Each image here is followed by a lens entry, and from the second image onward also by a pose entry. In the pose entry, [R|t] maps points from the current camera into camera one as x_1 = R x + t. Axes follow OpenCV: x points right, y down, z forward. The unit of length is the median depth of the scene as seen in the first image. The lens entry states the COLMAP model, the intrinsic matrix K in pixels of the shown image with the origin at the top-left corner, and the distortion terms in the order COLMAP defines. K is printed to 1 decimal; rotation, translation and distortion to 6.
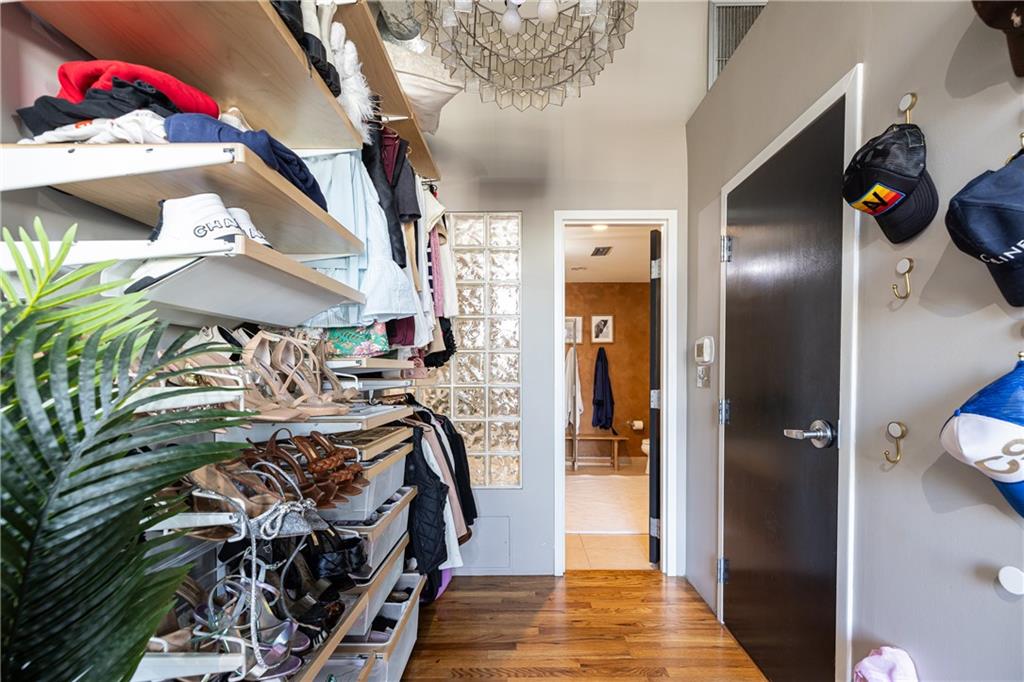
lens RADIAL K [[439.0, 0, 509.6], [0, 439.0, 381.2], [0, 0, 1]] dist [0.004000, 0.000180]
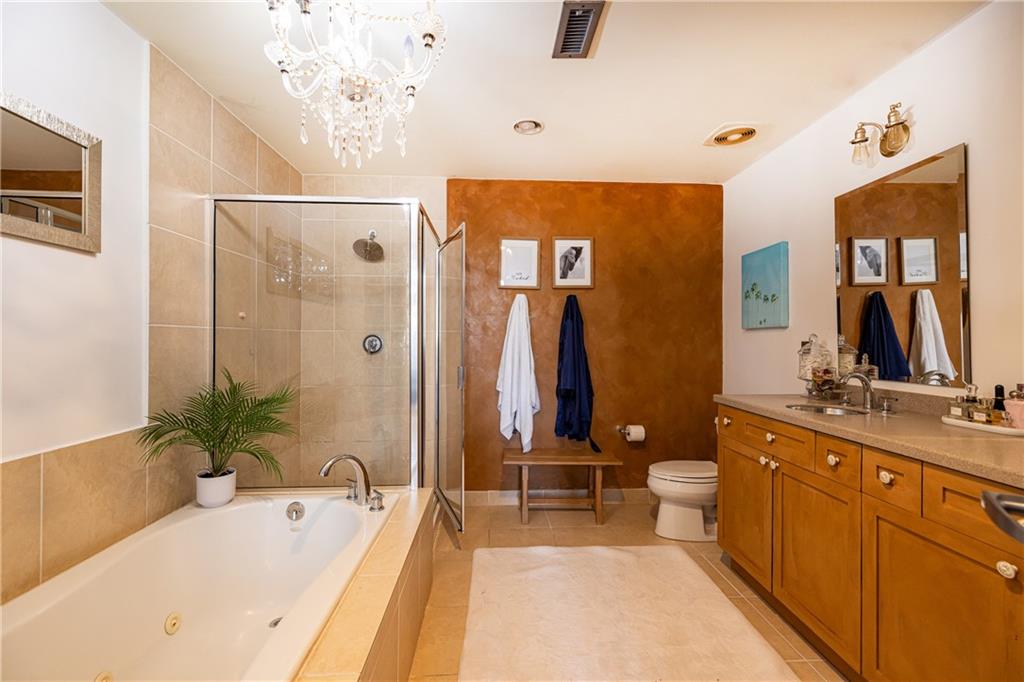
lens RADIAL K [[439.0, 0, 509.2], [0, 439.0, 338.3], [0, 0, 1]] dist [0.004000, 0.000180]
pose [[0.997800, 0.005703, 0.066054, 0.091893], [-0.004006, 0.999659, -0.025792, -0.006289], [-0.066179, 0.025470, 0.997483, 0.441932]]
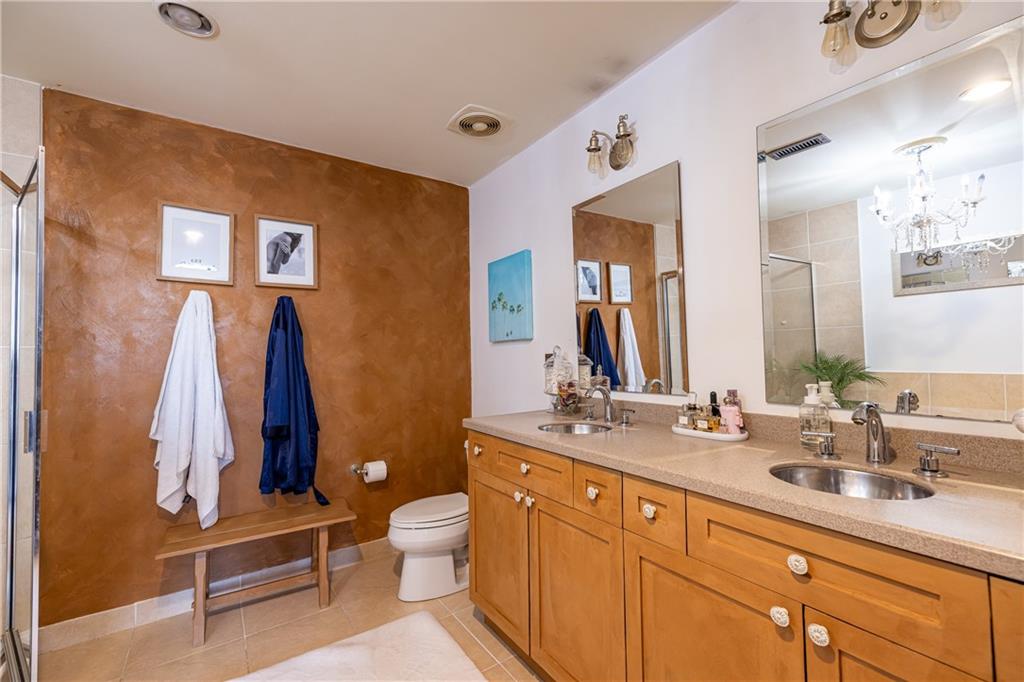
lens RADIAL K [[439.0, 0, 516.7], [0, 439.0, 343.3], [0, 0, 1]] dist [0.004000, 0.000180]
pose [[0.810360, 0.004491, 0.585915, 0.142796], [0.027785, 0.998551, -0.046082, -0.007221], [-0.585274, 0.053623, 0.809061, 0.534872]]
